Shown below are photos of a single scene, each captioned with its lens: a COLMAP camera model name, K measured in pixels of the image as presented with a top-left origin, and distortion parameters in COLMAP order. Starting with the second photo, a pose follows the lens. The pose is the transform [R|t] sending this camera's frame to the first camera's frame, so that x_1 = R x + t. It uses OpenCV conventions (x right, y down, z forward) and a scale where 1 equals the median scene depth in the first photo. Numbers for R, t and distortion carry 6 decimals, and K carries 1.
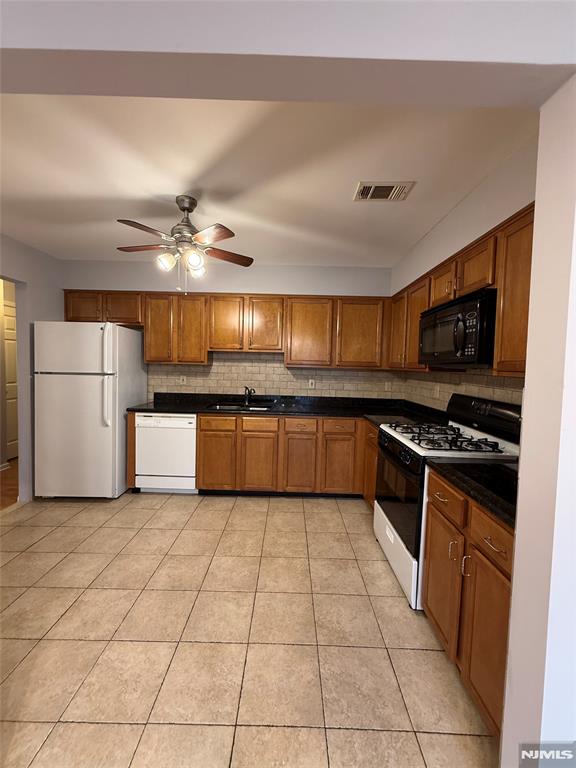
lens RADIAL K [[306.4, 0, 288.4], [0, 306.4, 381.2], [0, 0, 1]] dist [0.000837, 0.000467]
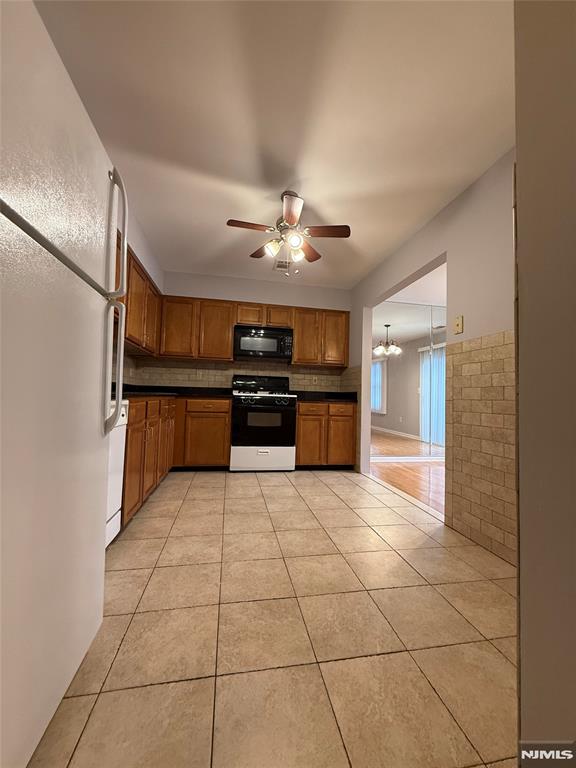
lens RADIAL K [[306.4, 0, 288.4], [0, 306.4, 381.2], [0, 0, 1]] dist [0.000837, 0.000467]
pose [[-0.191216, 0.020571, 0.981332, -1.072558], [0.019479, 0.999663, -0.017159, 0.099268], [-0.981355, 0.015835, -0.191552, 0.905847]]
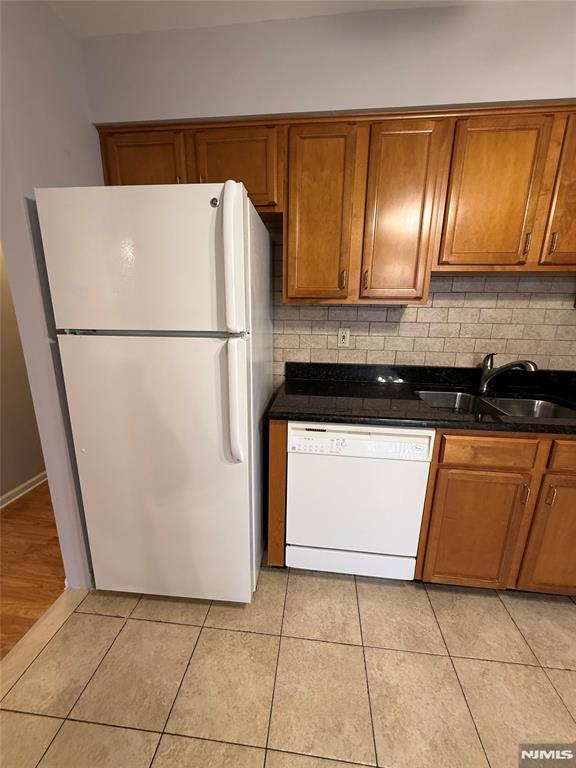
lens RADIAL K [[306.4, 0, 288.4], [0, 306.4, 381.2], [0, 0, 1]] dist [0.000837, 0.000467]
pose [[0.994725, 0.013160, -0.101732, -0.513703], [0.006376, 0.981888, 0.189358, -0.039138], [0.102381, -0.189007, 0.976624, 0.664171]]
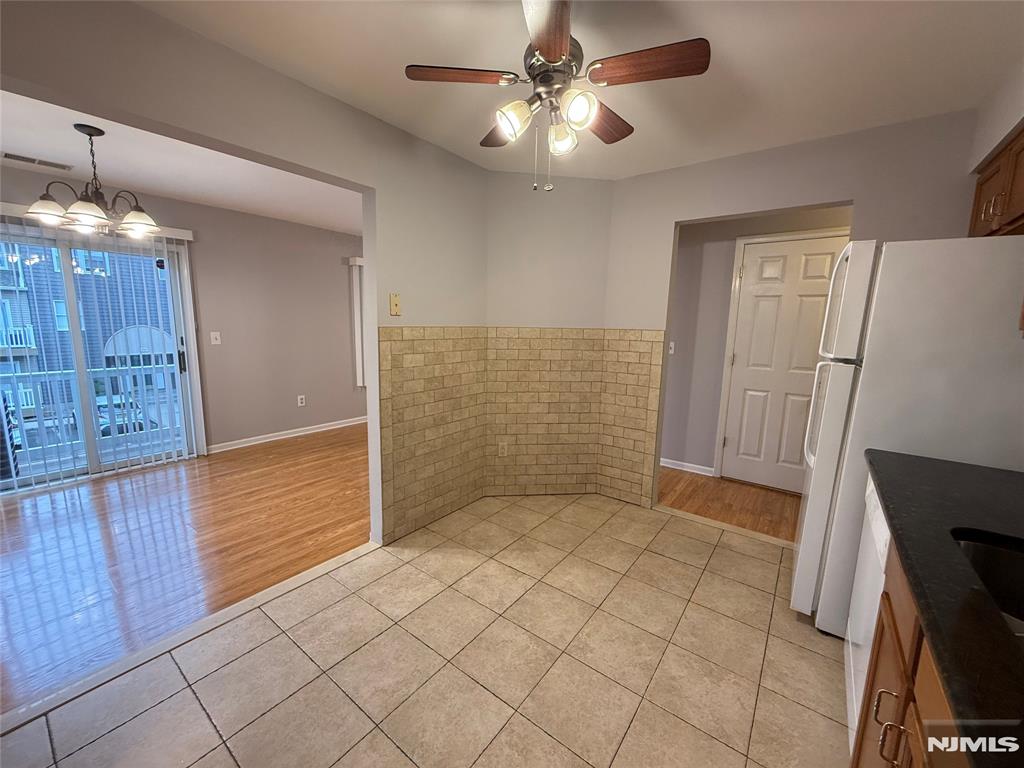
lens RADIAL K [[408.5, 0, 511.1], [0, 408.5, 381.4], [0, 0, 1]] dist [0.000837, 0.000467]
pose [[-0.596616, 0.078696, -0.798659, 0.202727], [-0.082805, 0.983833, 0.158798, -0.052906], [0.798244, 0.160874, -0.580454, 1.036741]]
